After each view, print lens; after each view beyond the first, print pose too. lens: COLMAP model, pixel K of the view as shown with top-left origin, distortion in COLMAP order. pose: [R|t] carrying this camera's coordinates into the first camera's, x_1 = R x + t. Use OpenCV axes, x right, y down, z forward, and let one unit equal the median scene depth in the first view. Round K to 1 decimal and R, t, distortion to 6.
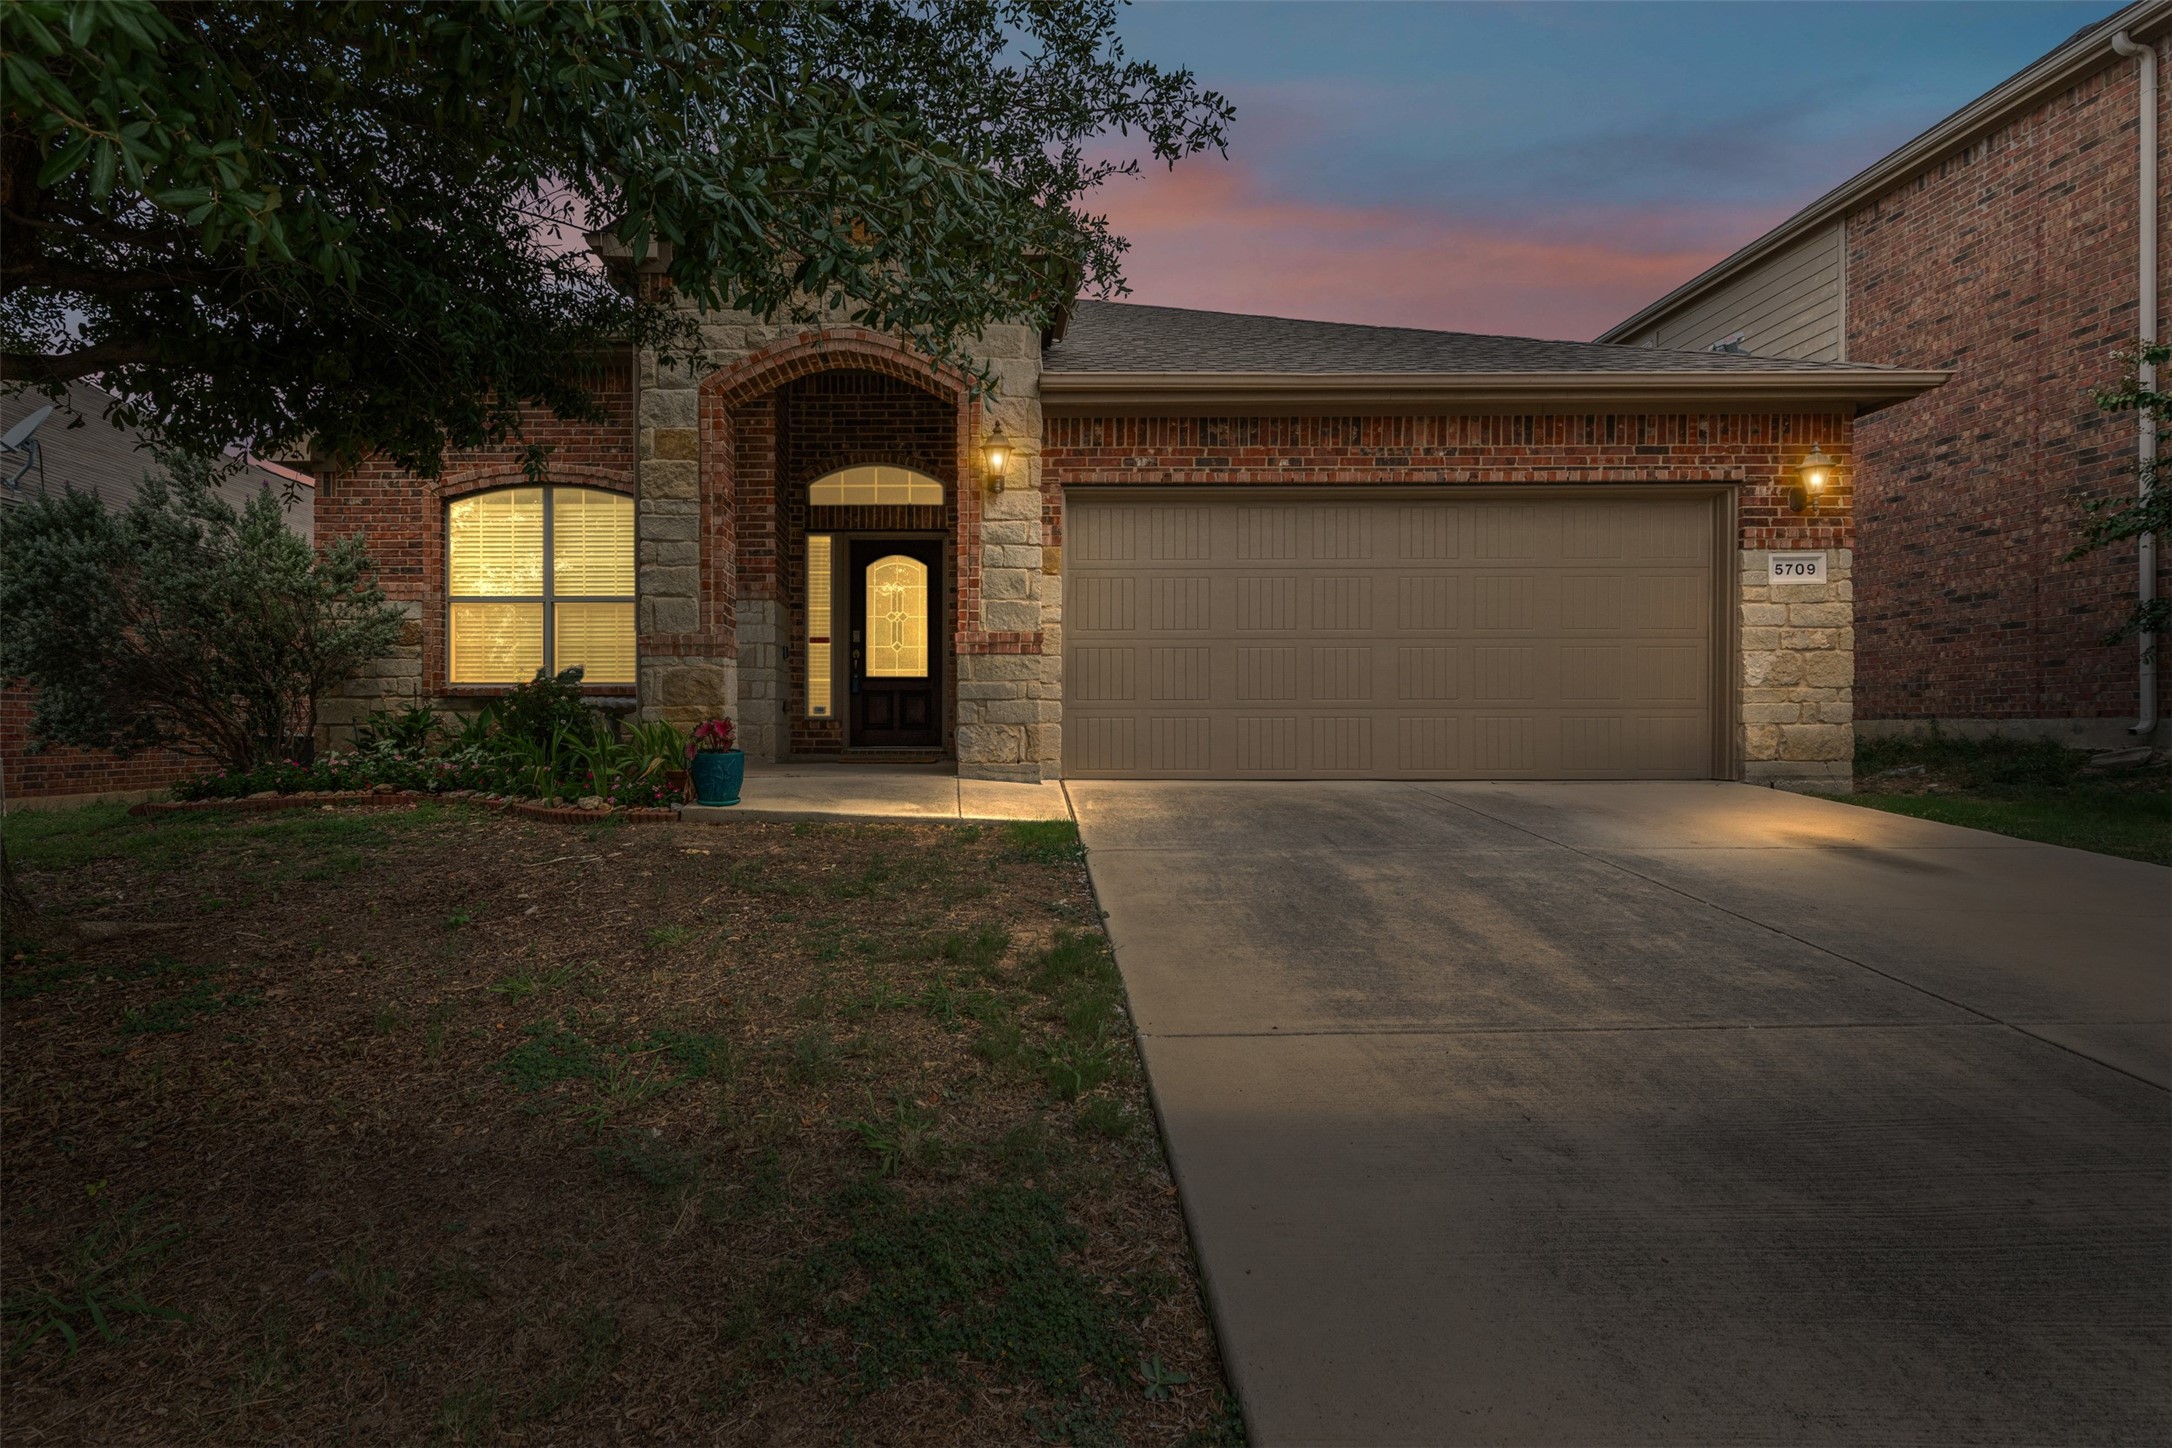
lens RADIAL K [[1118.0, 0, 1086.0], [0, 1118.0, 724.0], [0, 0, 1]] dist [0.009449, -0.002479]
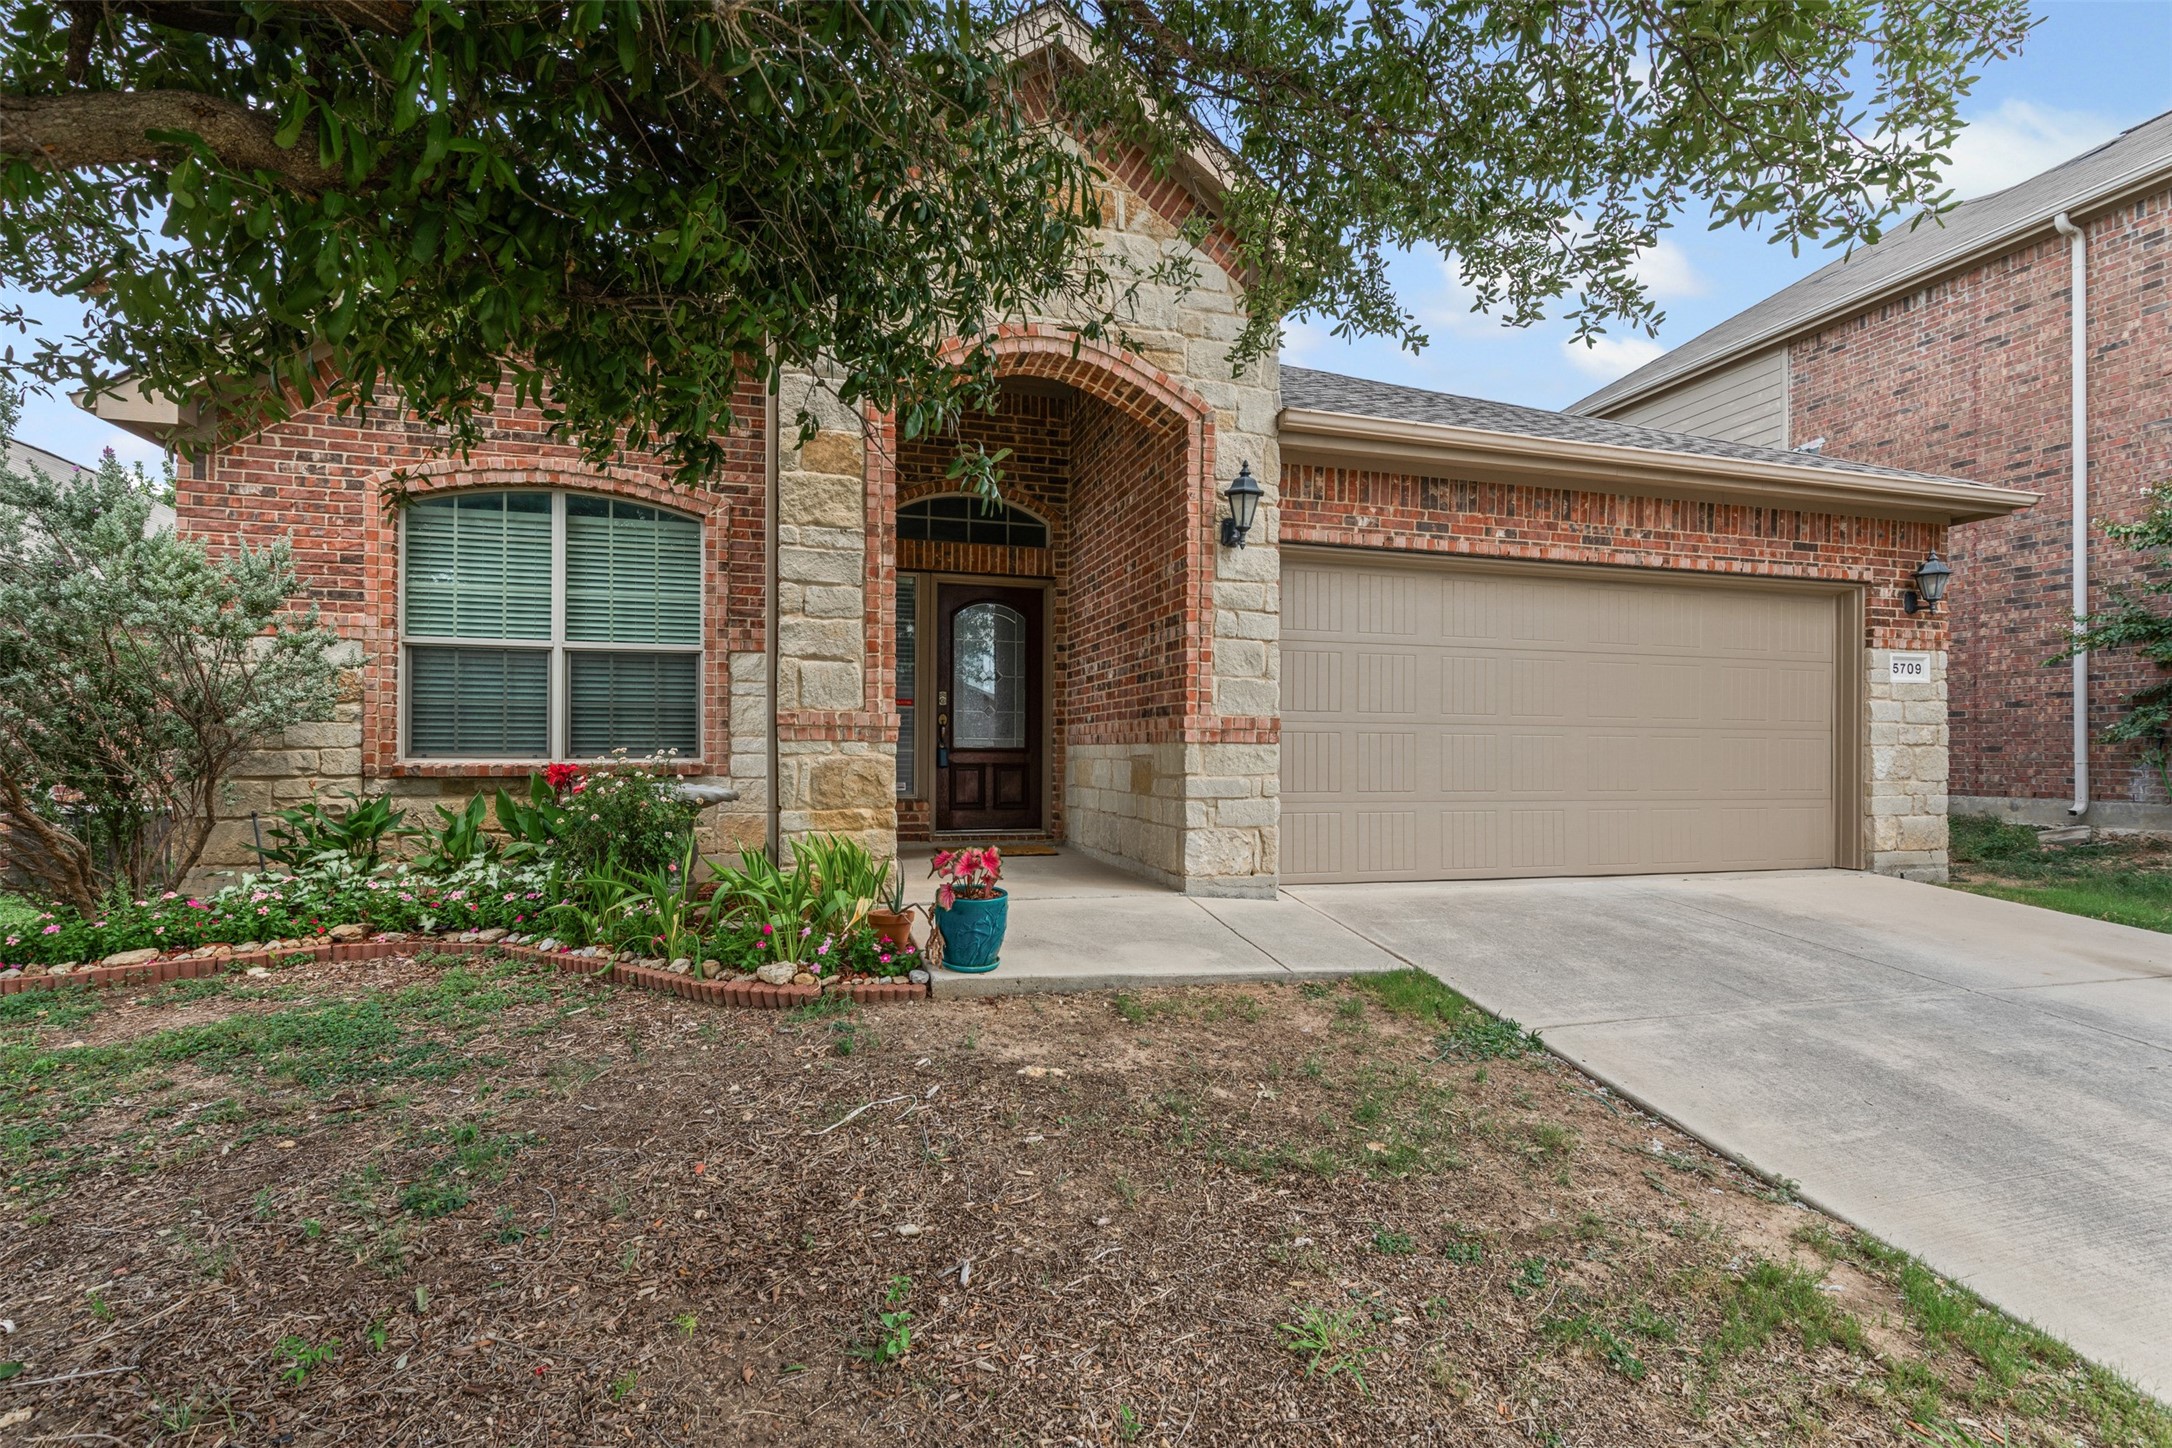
lens RADIAL K [[974.2, 0, 1080.4], [0, 974.2, 727.8], [0, 0, 1]] dist [0.005889, 0.000879]
pose [[0.961640, 0.015476, 0.273878, -0.368137], [-0.015623, 0.999877, -0.001644, -0.068347], [-0.273869, -0.002698, 0.961763, 0.326903]]
